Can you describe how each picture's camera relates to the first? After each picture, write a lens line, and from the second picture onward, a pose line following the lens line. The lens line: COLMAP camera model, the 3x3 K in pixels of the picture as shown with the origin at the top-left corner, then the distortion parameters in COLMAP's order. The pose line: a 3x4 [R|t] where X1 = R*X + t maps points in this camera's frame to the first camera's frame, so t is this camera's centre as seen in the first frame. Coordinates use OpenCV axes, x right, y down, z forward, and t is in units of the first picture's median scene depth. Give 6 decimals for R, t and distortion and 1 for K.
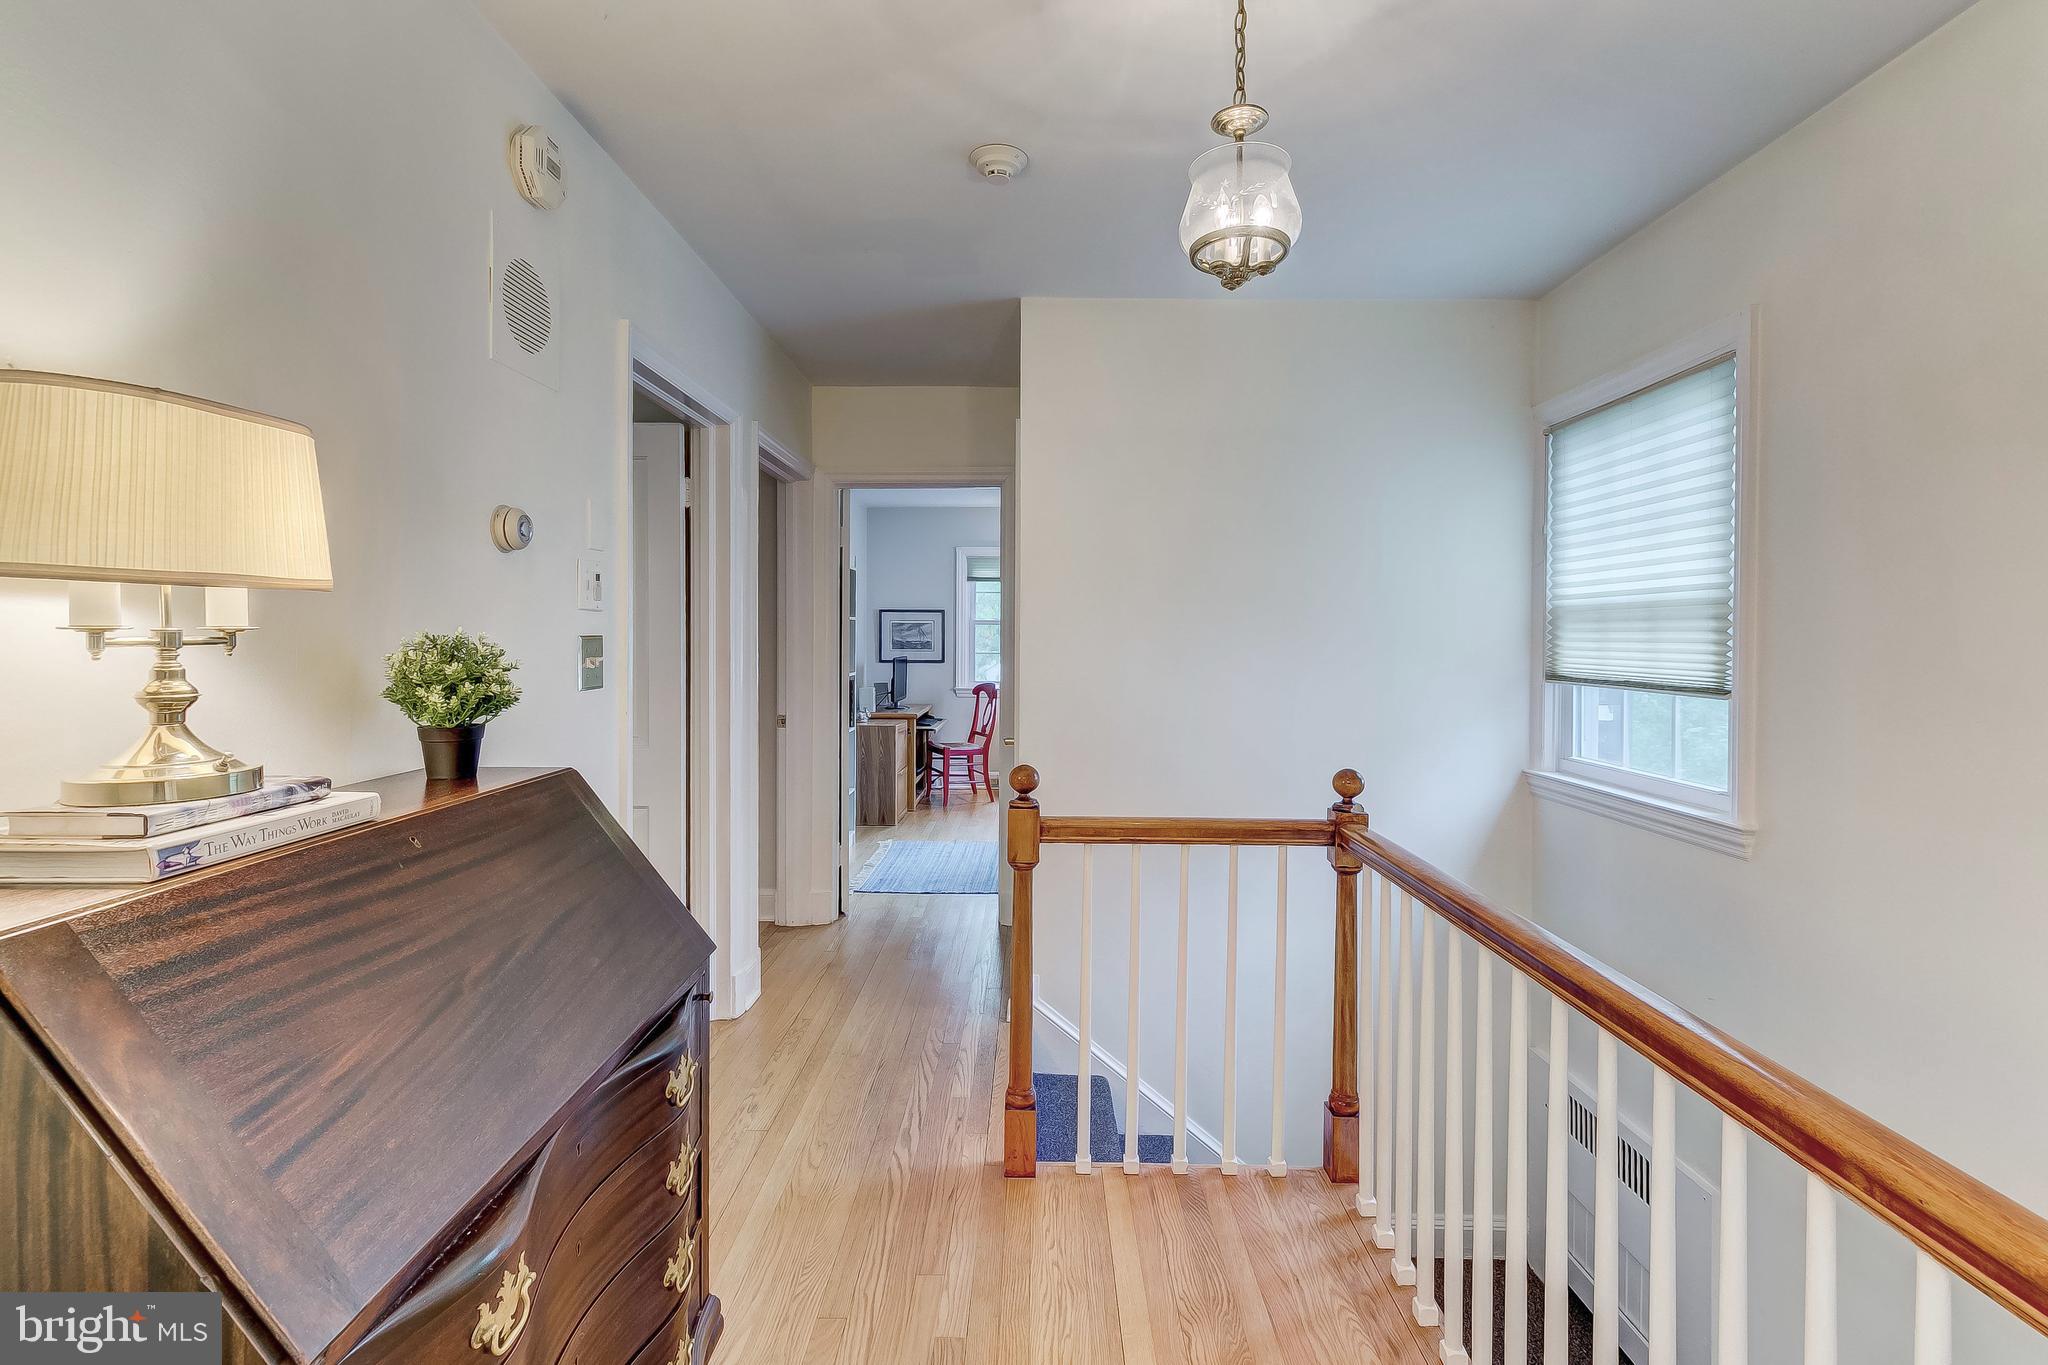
lens RADIAL K [[942.8, 0, 1015.2], [0, 942.8, 666.0], [0, 0, 1]] dist [-0.002050, 0.000595]
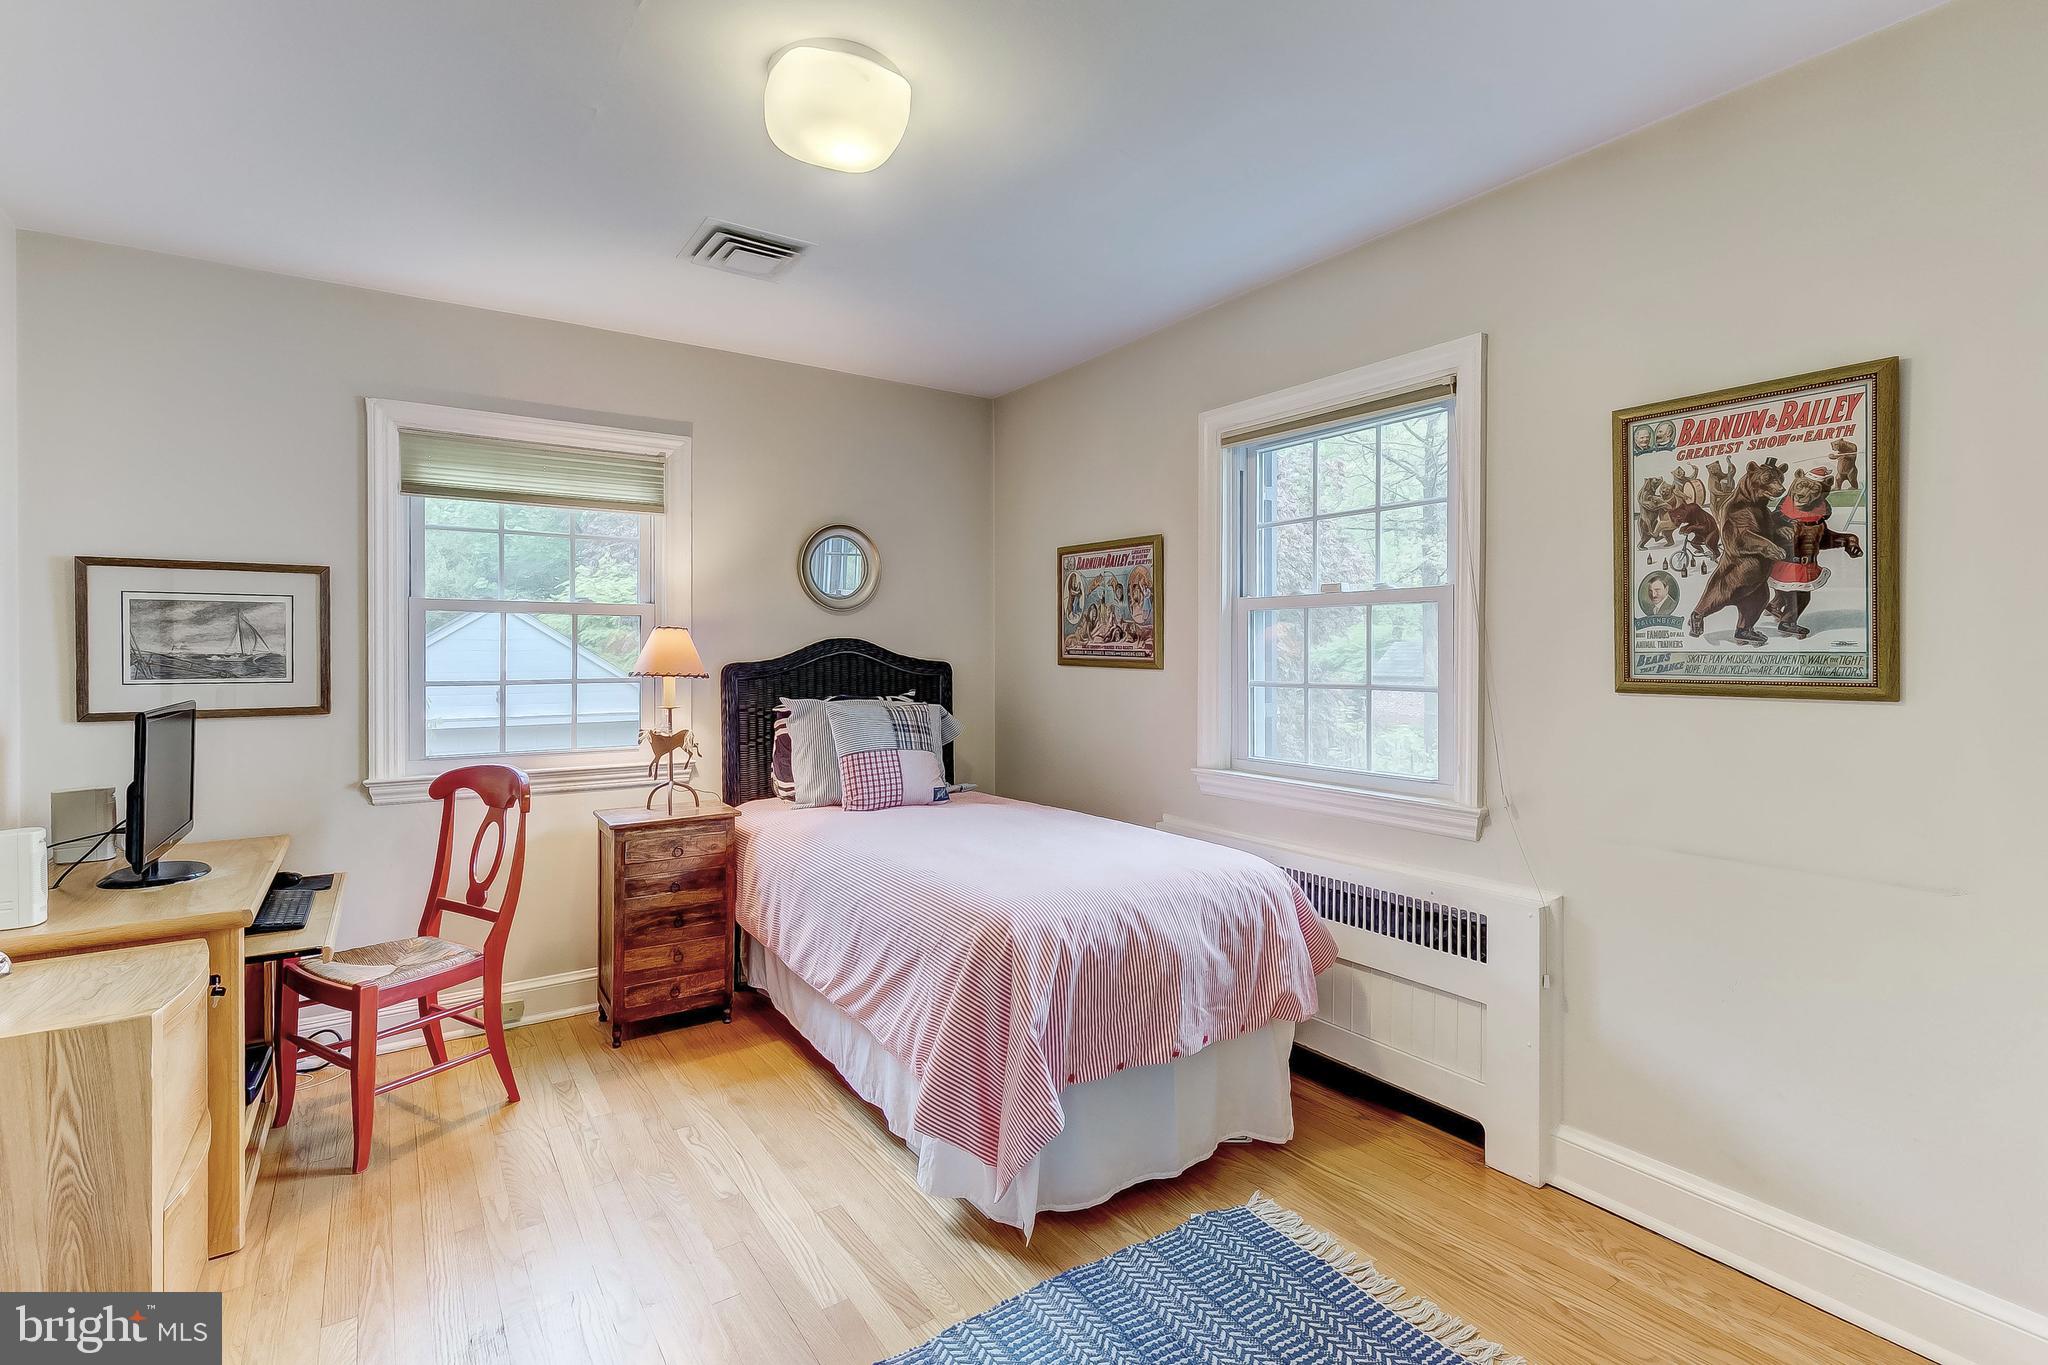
lens RADIAL K [[942.8, 0, 1015.2], [0, 942.8, 666.0], [0, 0, 1]] dist [-0.002050, 0.000595]
pose [[0.820249, -0.015522, 0.571796, -0.068389], [0.024199, 0.999678, -0.007576, -0.012983], [-0.571495, 0.020051, 0.820361, 0.575705]]
